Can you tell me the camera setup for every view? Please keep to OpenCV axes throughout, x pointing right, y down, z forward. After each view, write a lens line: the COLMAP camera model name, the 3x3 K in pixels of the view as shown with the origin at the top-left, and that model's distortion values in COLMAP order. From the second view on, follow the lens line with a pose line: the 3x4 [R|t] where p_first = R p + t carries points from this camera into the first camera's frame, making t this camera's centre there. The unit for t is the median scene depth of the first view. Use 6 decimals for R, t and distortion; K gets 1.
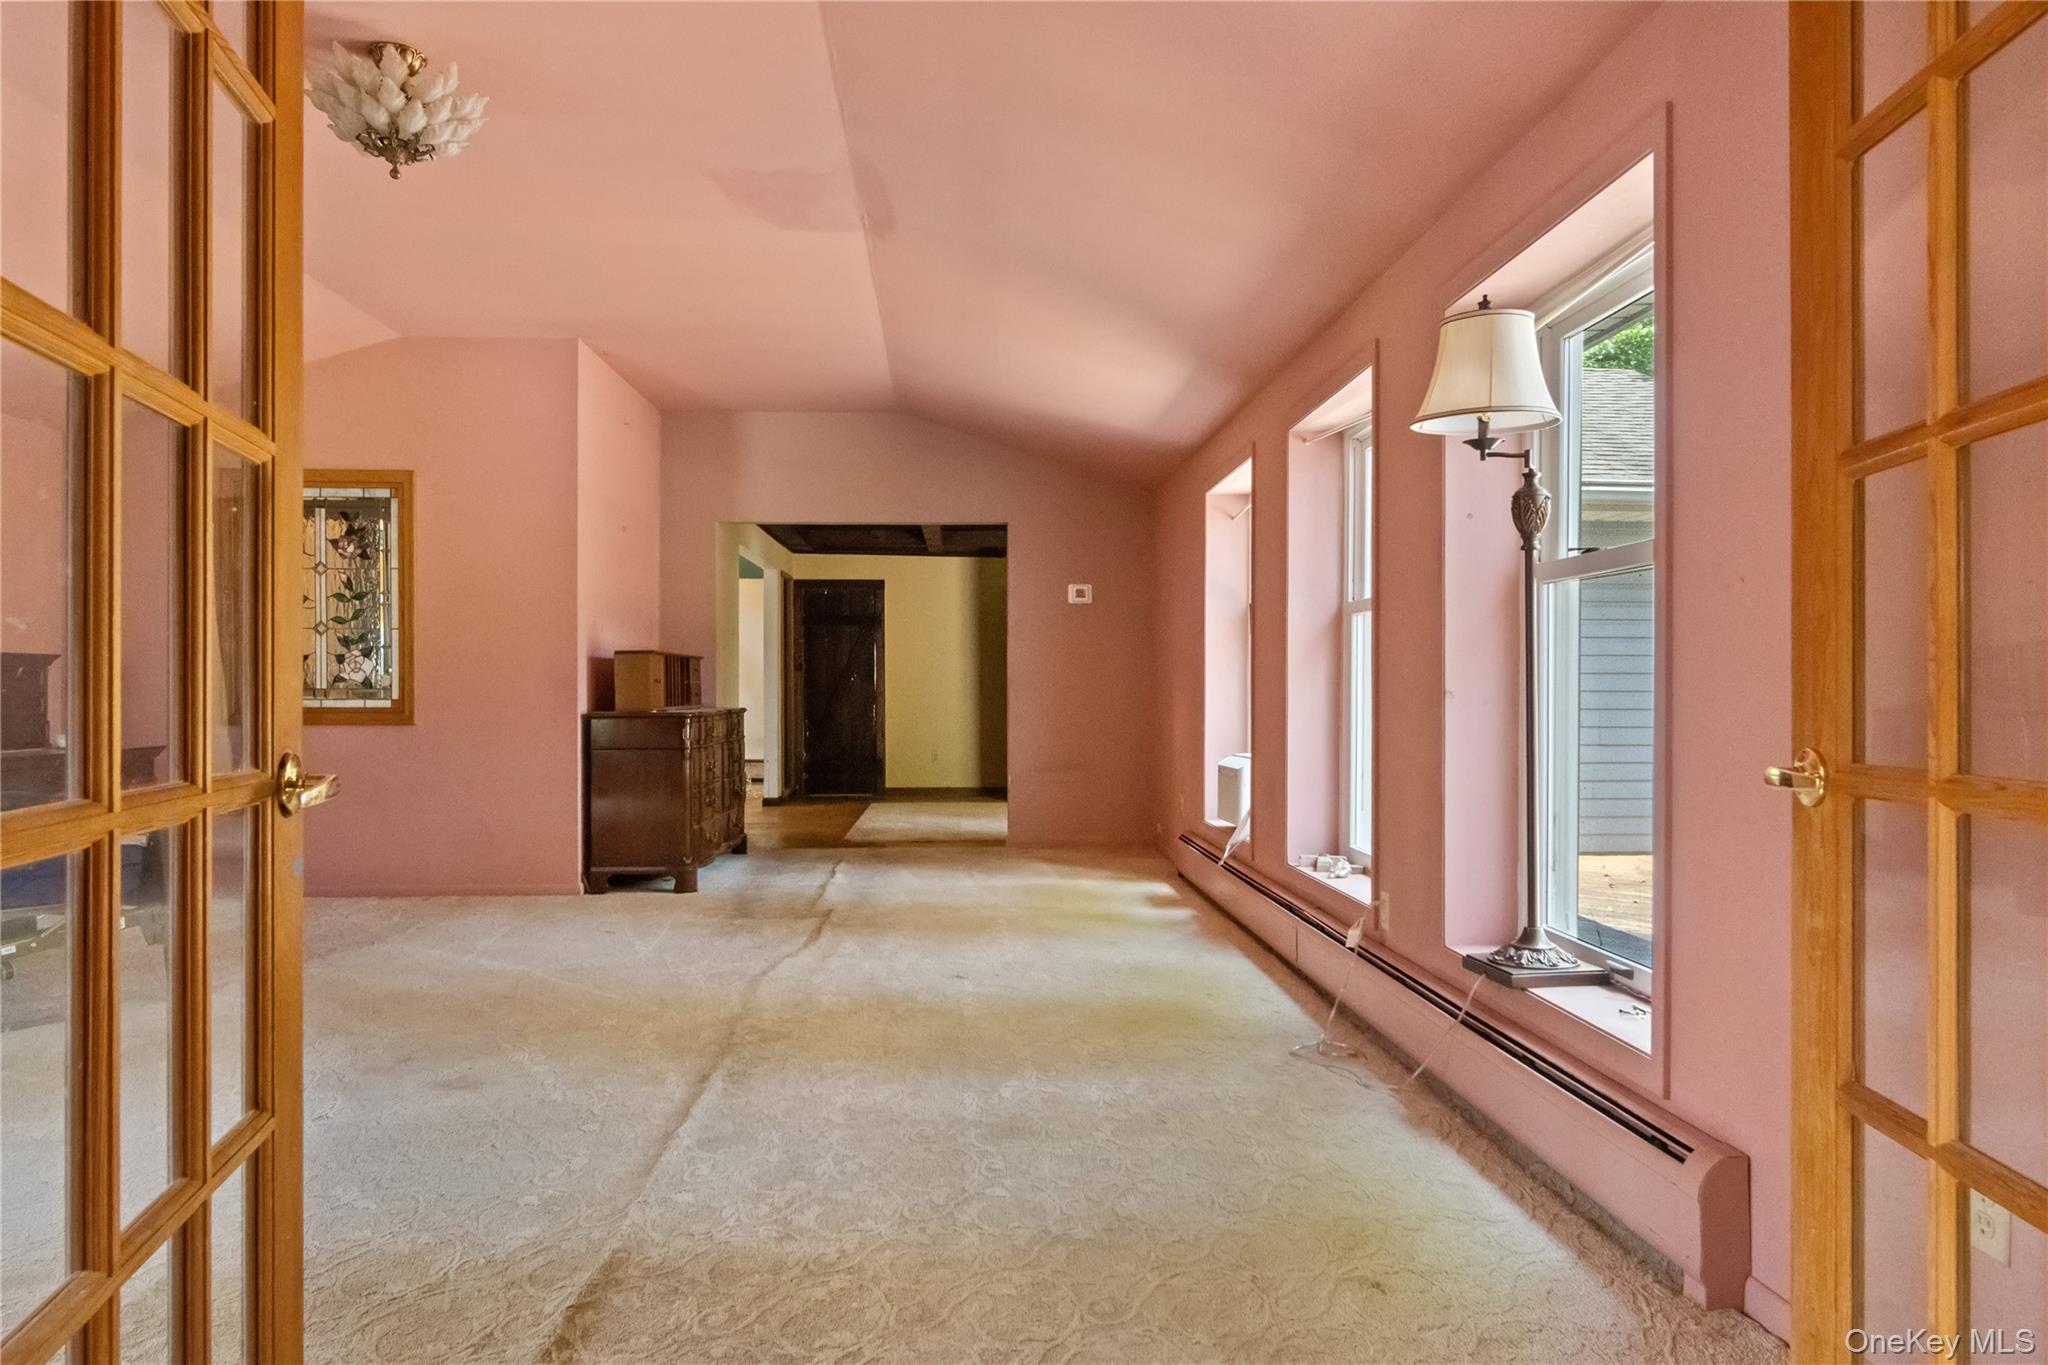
lens RADIAL K [[1295.6, 0, 1022.1], [0, 1295.6, 646.3], [0, 0, 1]] dist [0.001491, 0.000317]
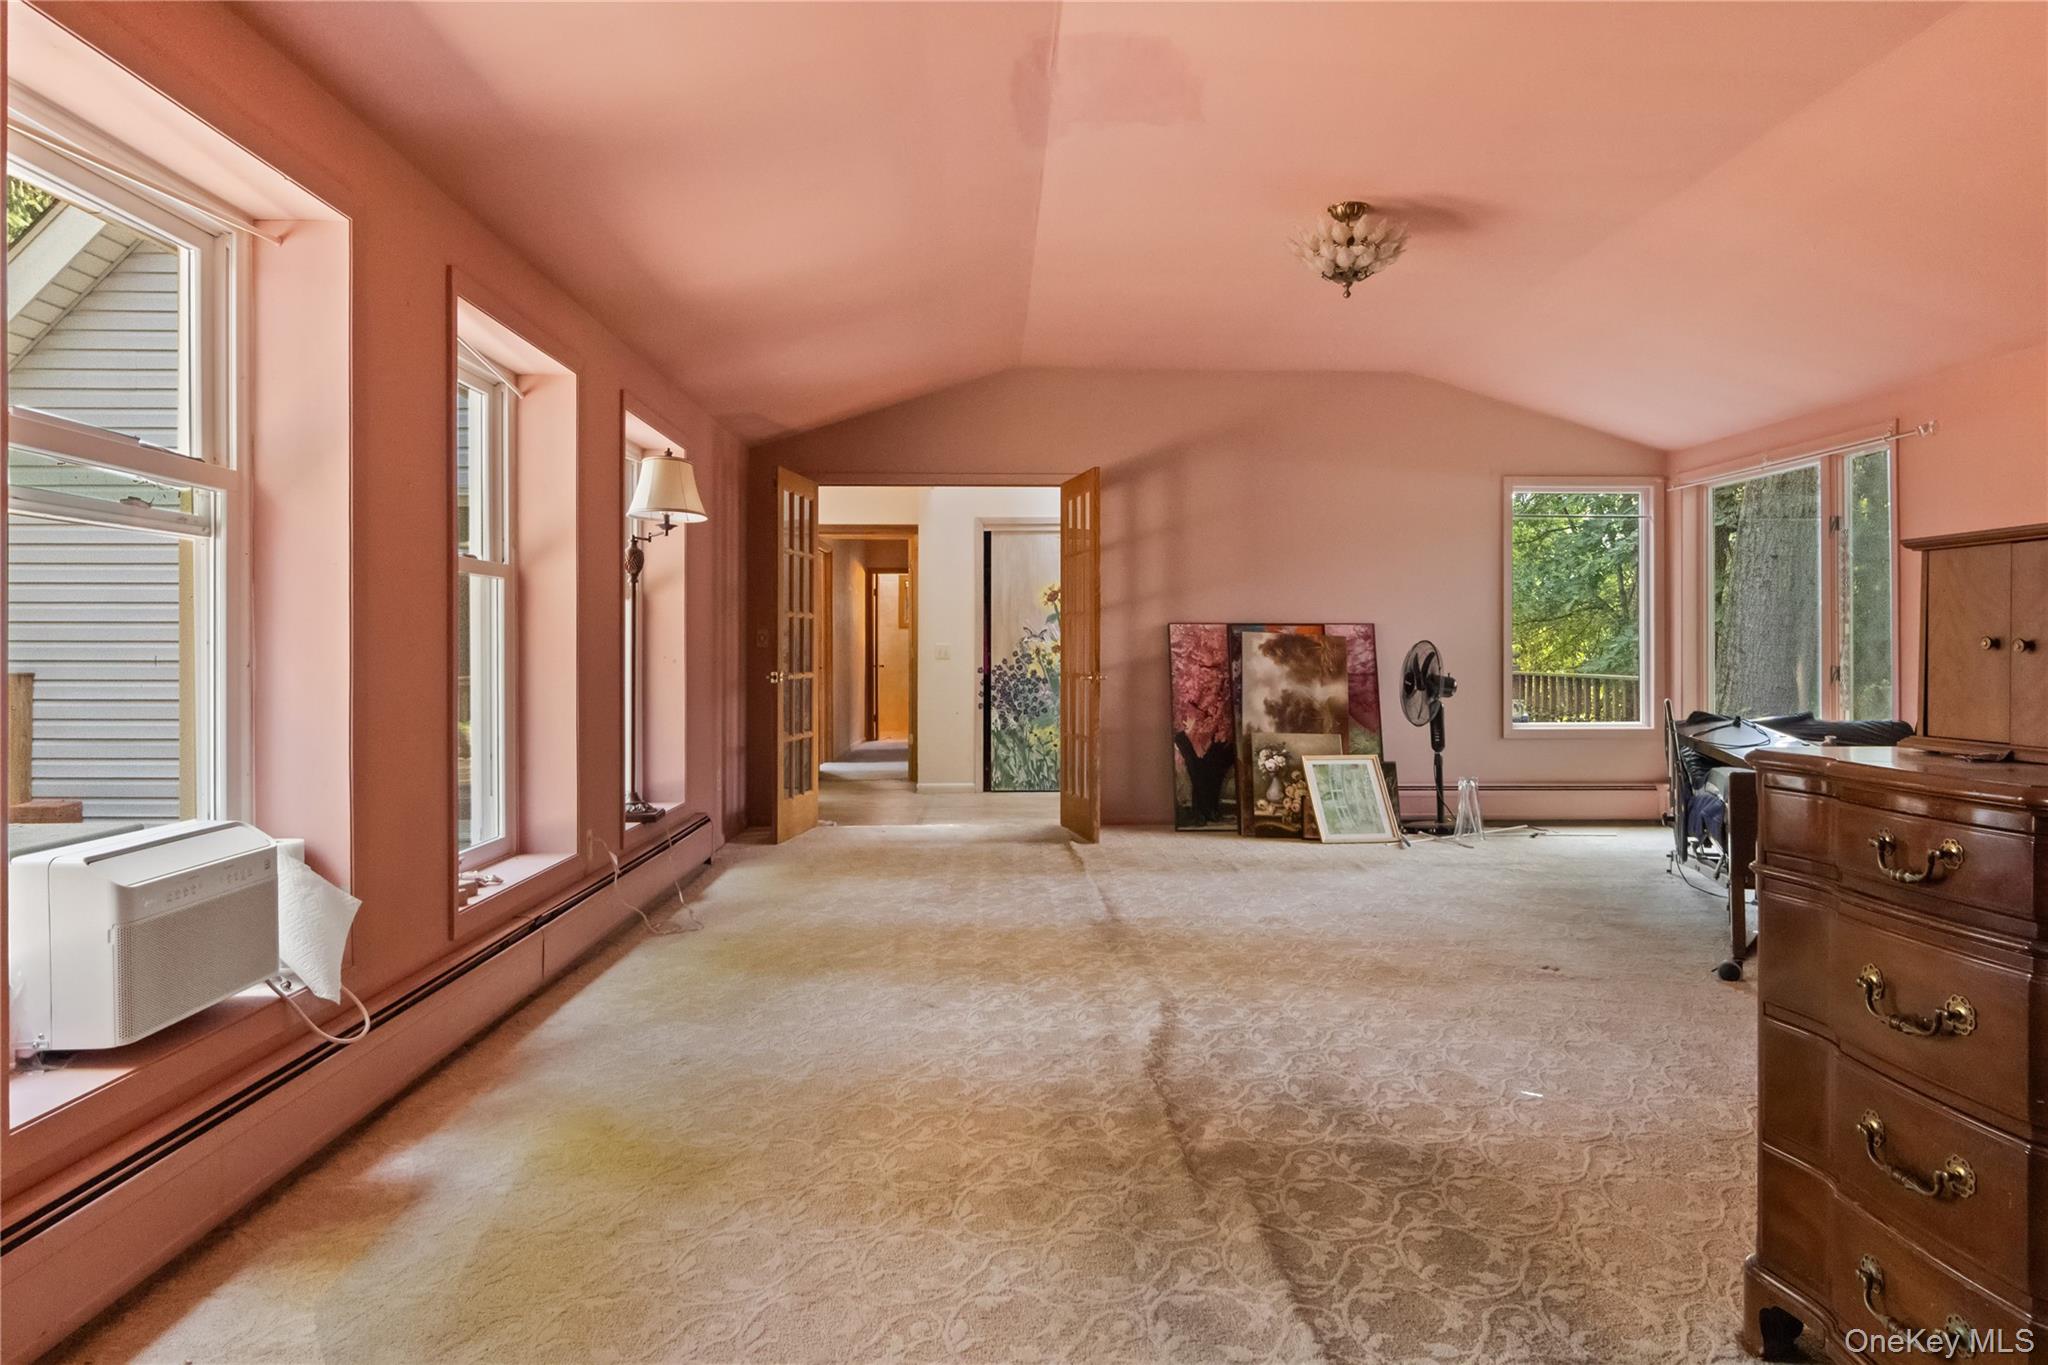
lens RADIAL K [[1295.6, 0, 1022.1], [0, 1295.6, 646.3], [0, 0, 1]] dist [0.001491, 0.000317]
pose [[-0.999687, 0.000577, 0.025022, -0.125590], [-0.000394, 0.999248, -0.038780, 0.053407], [-0.025026, -0.038778, -0.998934, 1.803881]]
